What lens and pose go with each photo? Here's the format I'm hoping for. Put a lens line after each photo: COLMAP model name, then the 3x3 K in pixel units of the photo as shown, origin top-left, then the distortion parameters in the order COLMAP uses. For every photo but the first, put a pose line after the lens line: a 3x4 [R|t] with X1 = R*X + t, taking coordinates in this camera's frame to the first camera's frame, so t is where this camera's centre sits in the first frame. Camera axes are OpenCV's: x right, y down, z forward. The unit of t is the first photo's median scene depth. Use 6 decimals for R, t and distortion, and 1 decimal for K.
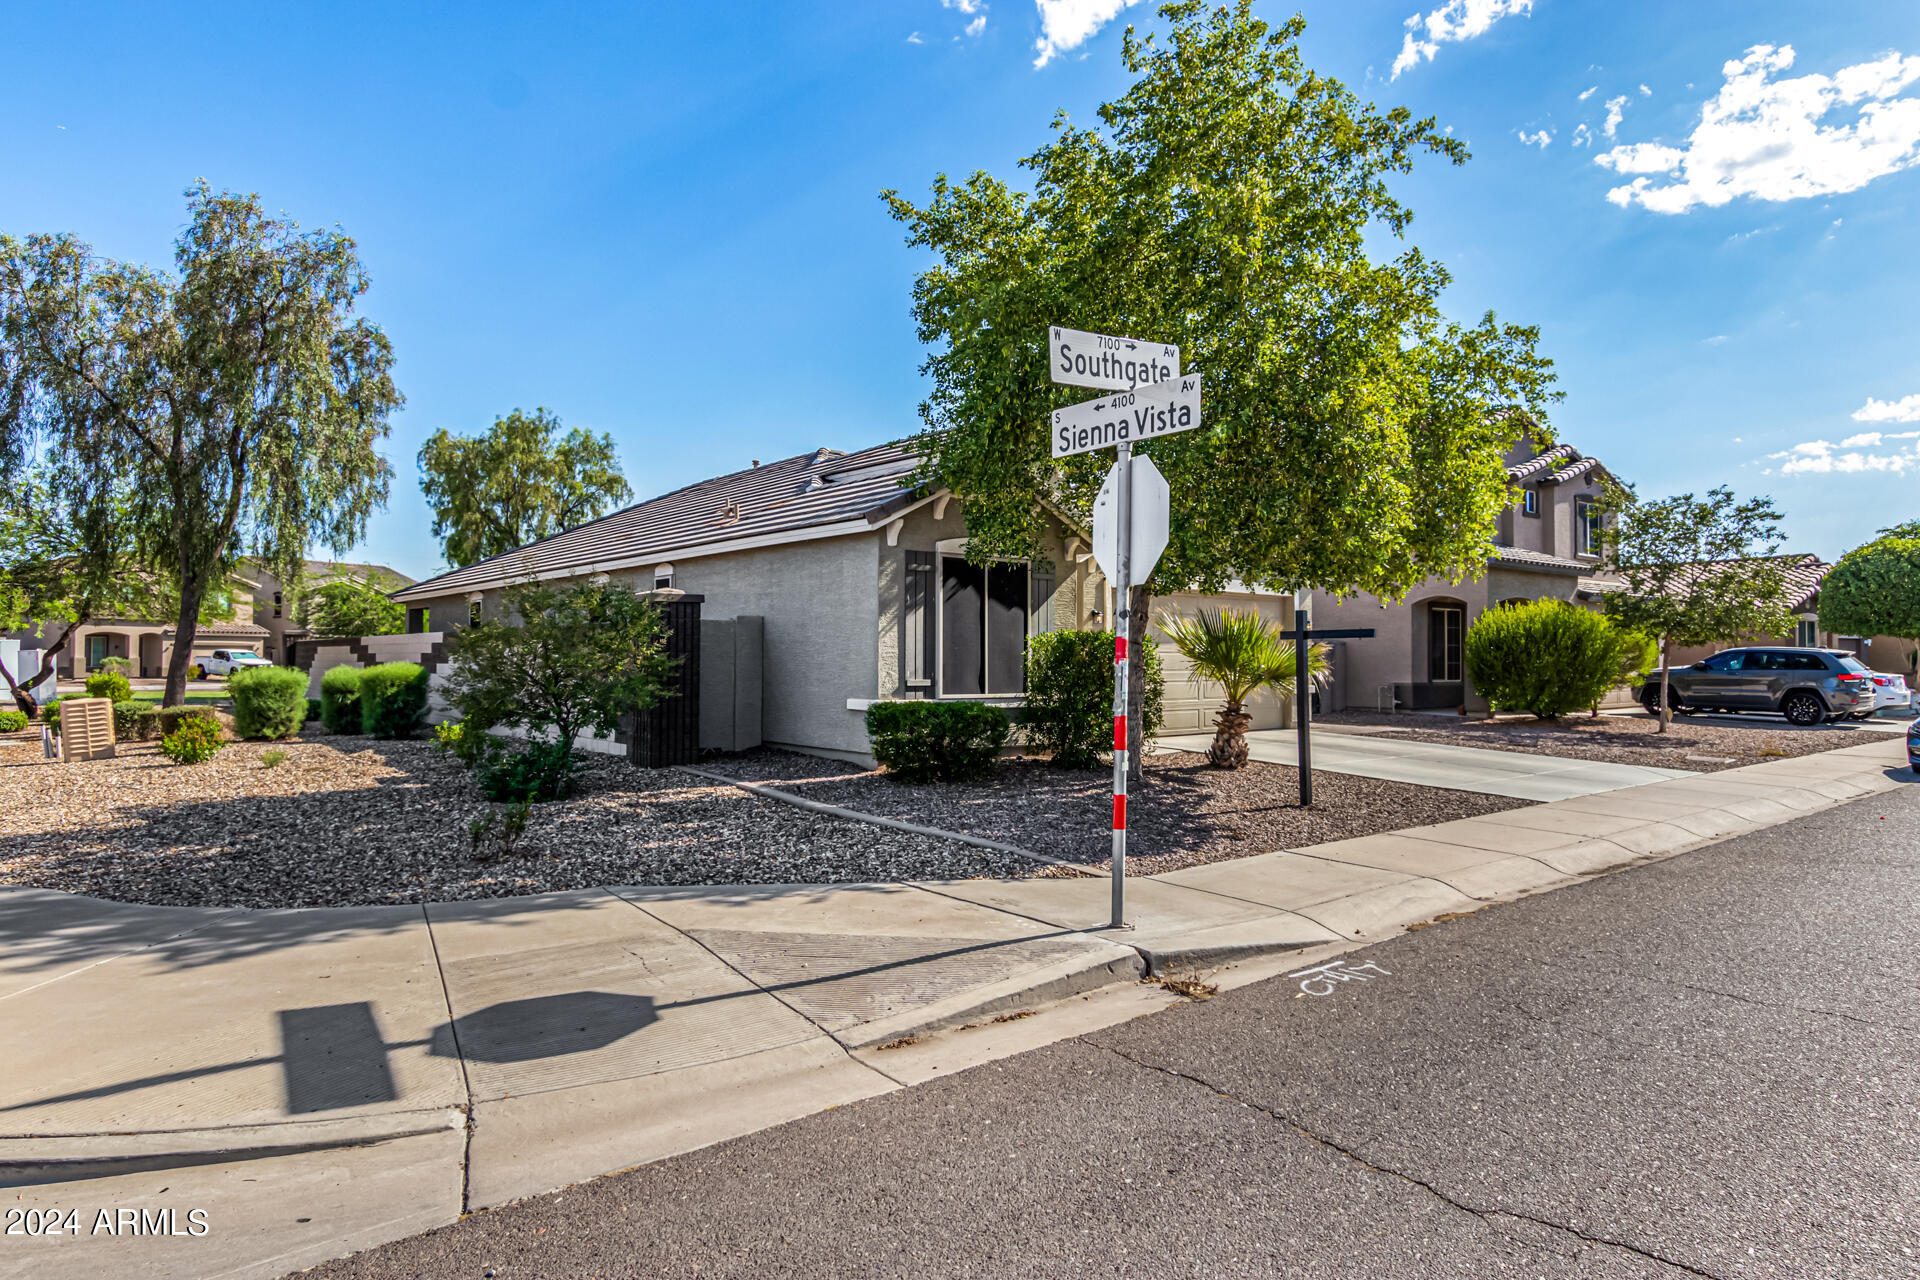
lens RADIAL K [[1151.3, 0, 960.0], [0, 1151.3, 640.0], [0, 0, 1]] dist [-0.000812, -0.000337]
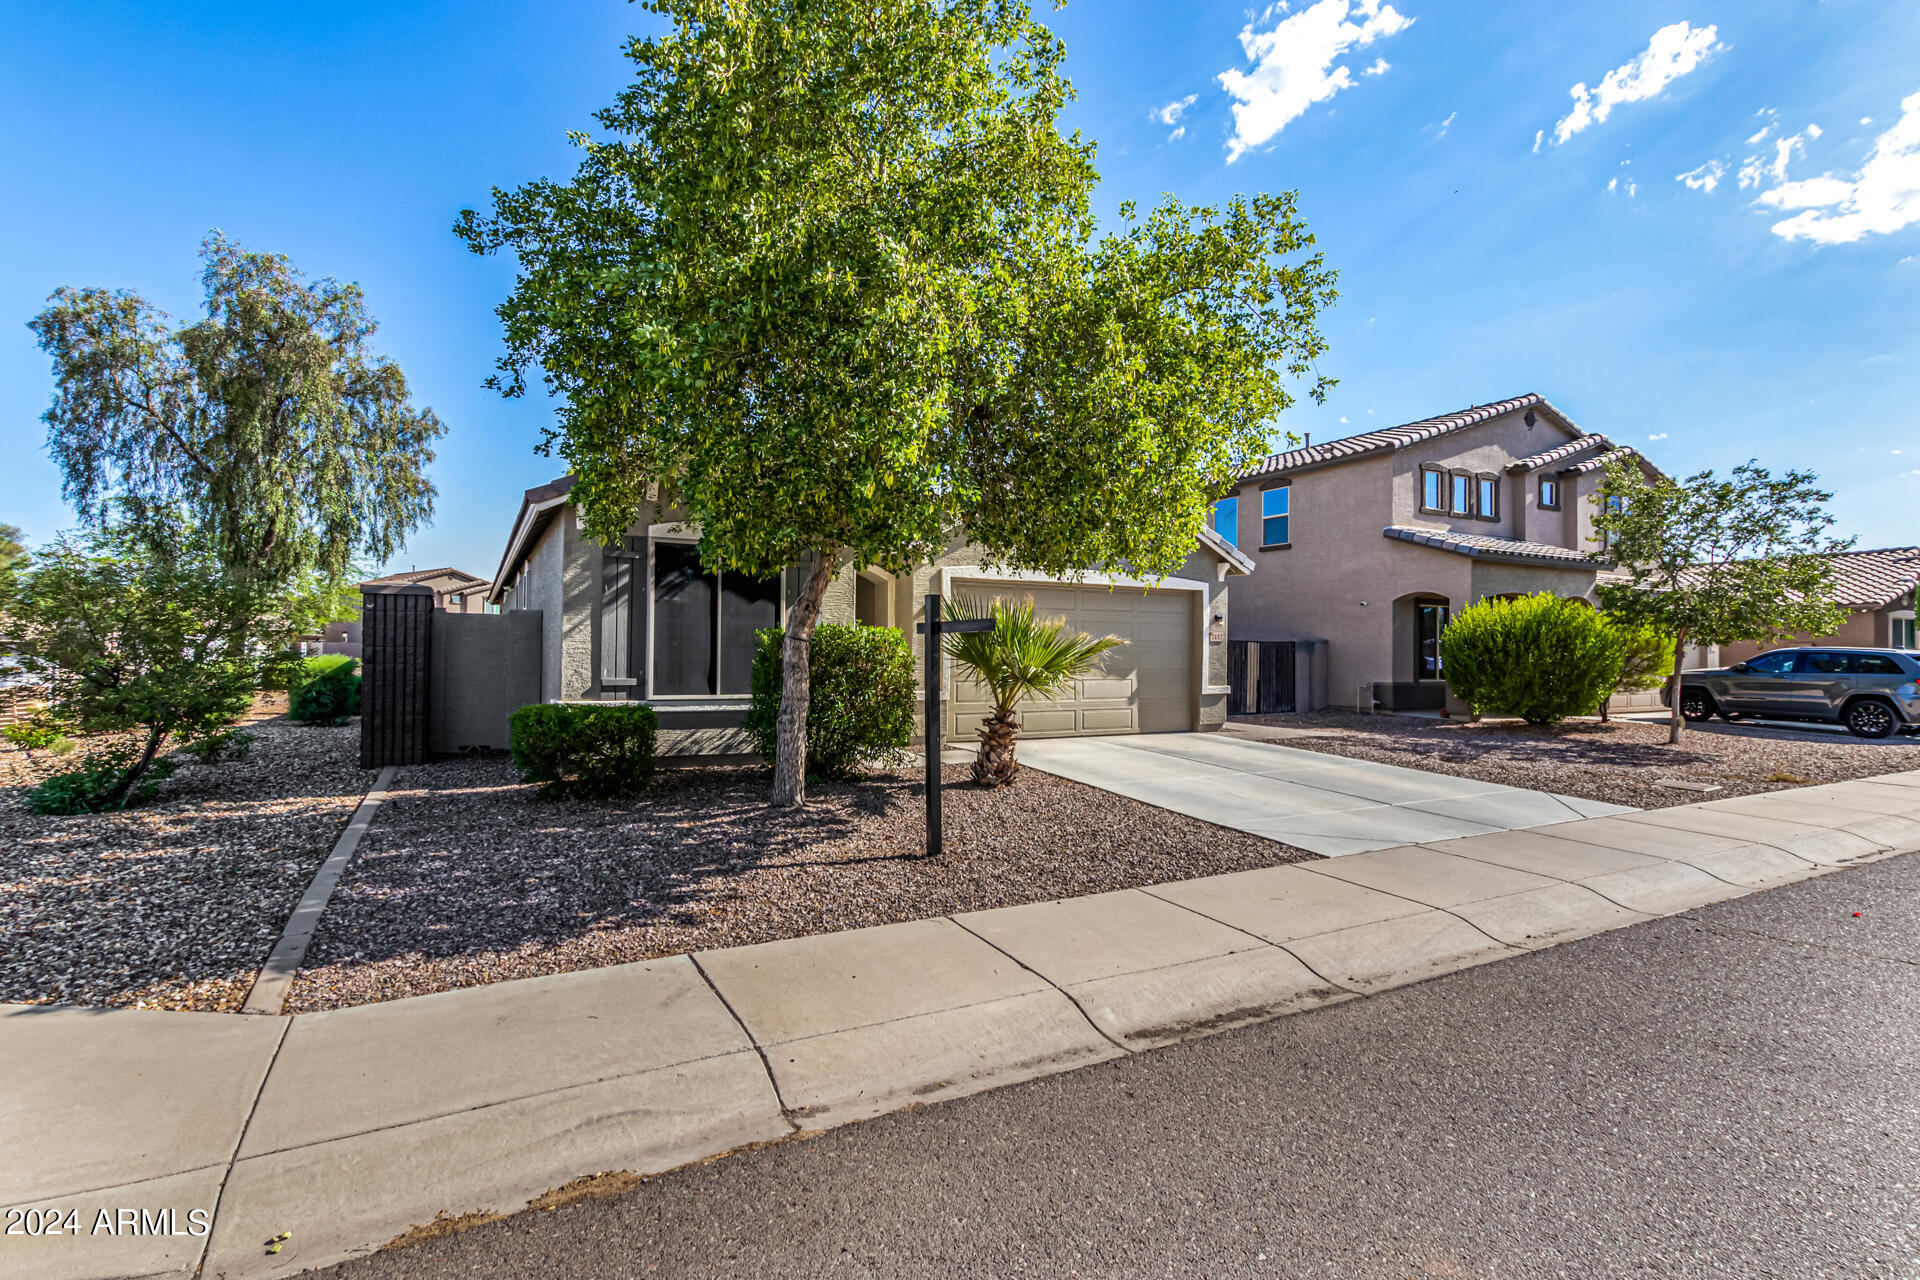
lens RADIAL K [[905.9, 0, 960.0], [0, 905.9, 640.0], [0, 0, 1]] dist [0.000773, -0.000074]
pose [[0.979813, 0.002767, -0.199895, 0.211169], [-0.002512, 0.999996, 0.001531, 0.001559], [0.199899, -0.000998, 0.979816, 0.208228]]
